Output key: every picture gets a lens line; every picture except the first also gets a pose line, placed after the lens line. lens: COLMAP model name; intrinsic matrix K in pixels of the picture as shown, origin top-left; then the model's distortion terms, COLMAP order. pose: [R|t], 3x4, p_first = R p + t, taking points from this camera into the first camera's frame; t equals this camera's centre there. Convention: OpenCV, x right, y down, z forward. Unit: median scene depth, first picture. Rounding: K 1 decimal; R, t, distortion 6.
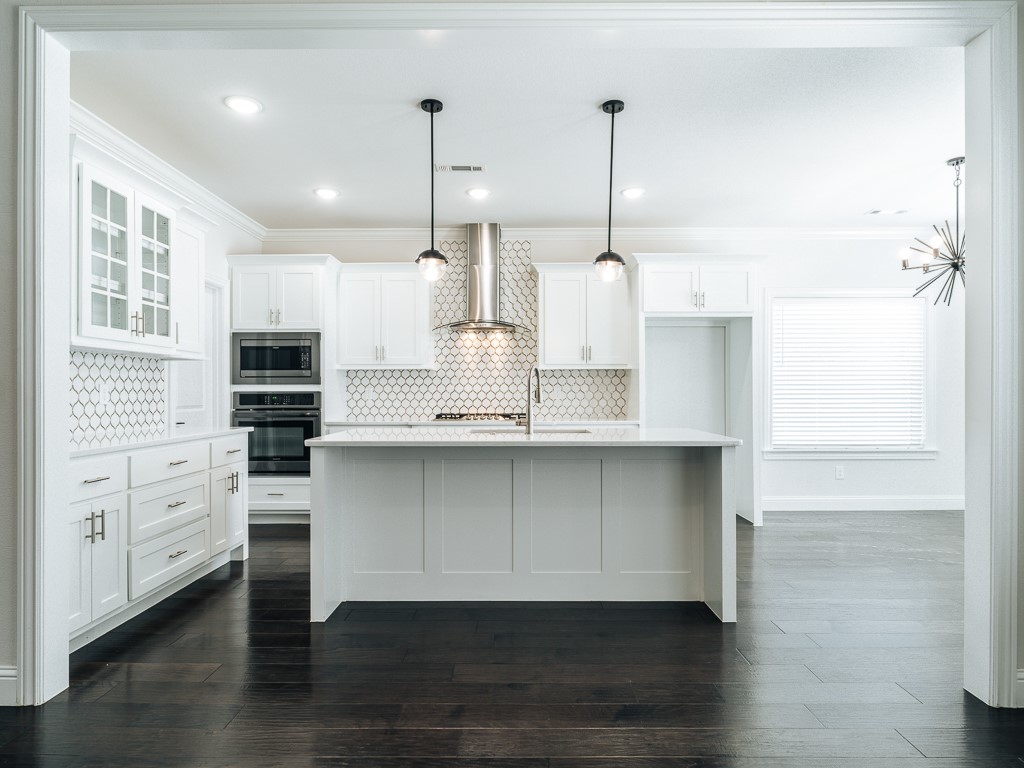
lens RADIAL K [[590.1, 0, 515.9], [0, 590.1, 392.1], [0, 0, 1]] dist [-0.014554, 0.004271]
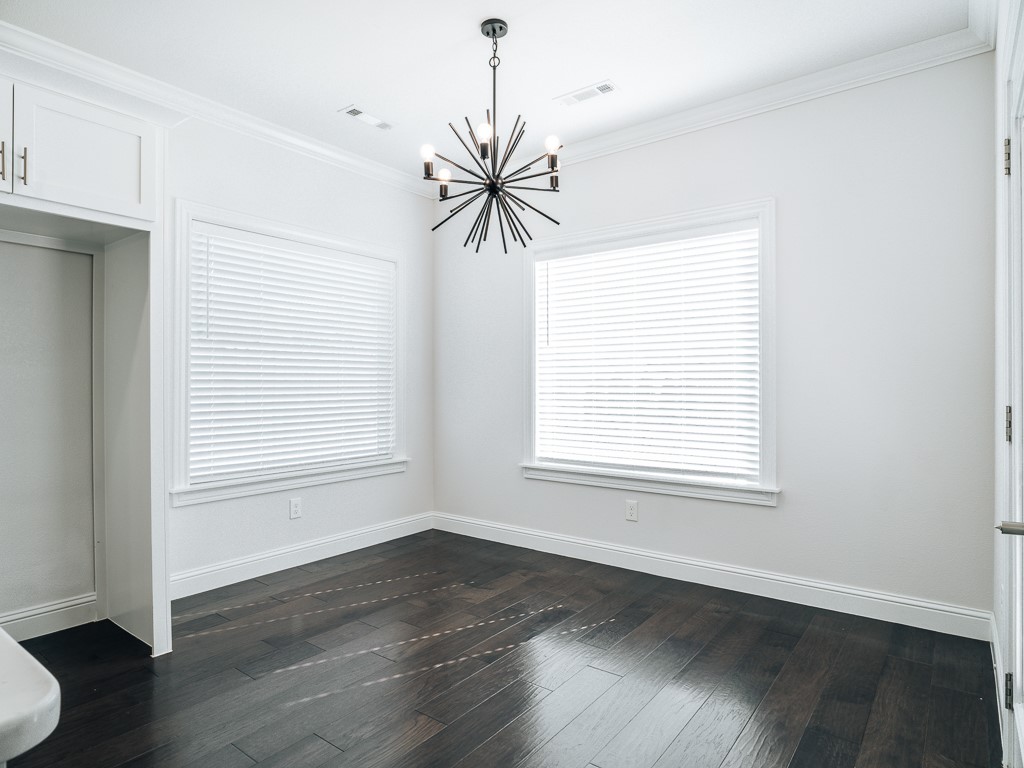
lens RADIAL K [[590.1, 0, 505.4], [0, 590.1, 384.8], [0, 0, 1]] dist [-0.014554, 0.004271]
pose [[0.609050, 0.002139, 0.793129, 0.179468], [-0.001890, 0.999997, -0.001245, -0.000143], [-0.793130, -0.000741, 0.609053, 0.431100]]
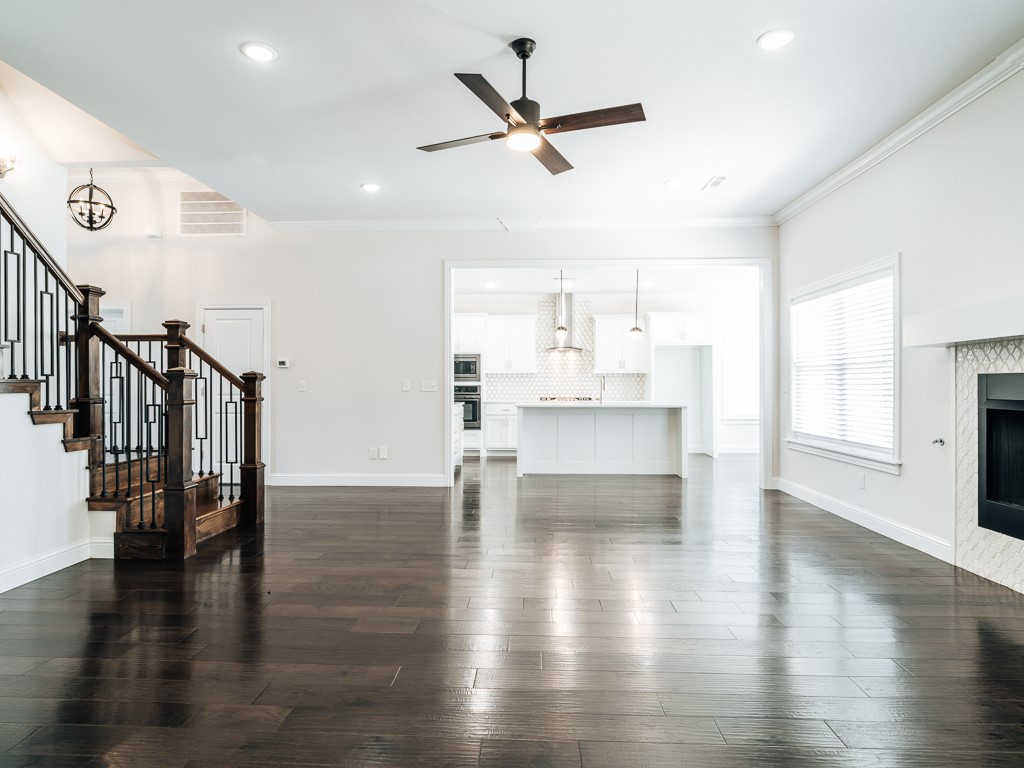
lens RADIAL K [[590.1, 0, 501.1], [0, 590.1, 384.0], [0, 0, 1]] dist [-0.014554, 0.004271]
pose [[0.998366, 0.000940, -0.057134, -0.148542], [-0.001135, 0.999994, -0.003368, 0.001310], [0.057131, 0.003427, 0.998361, -0.834770]]
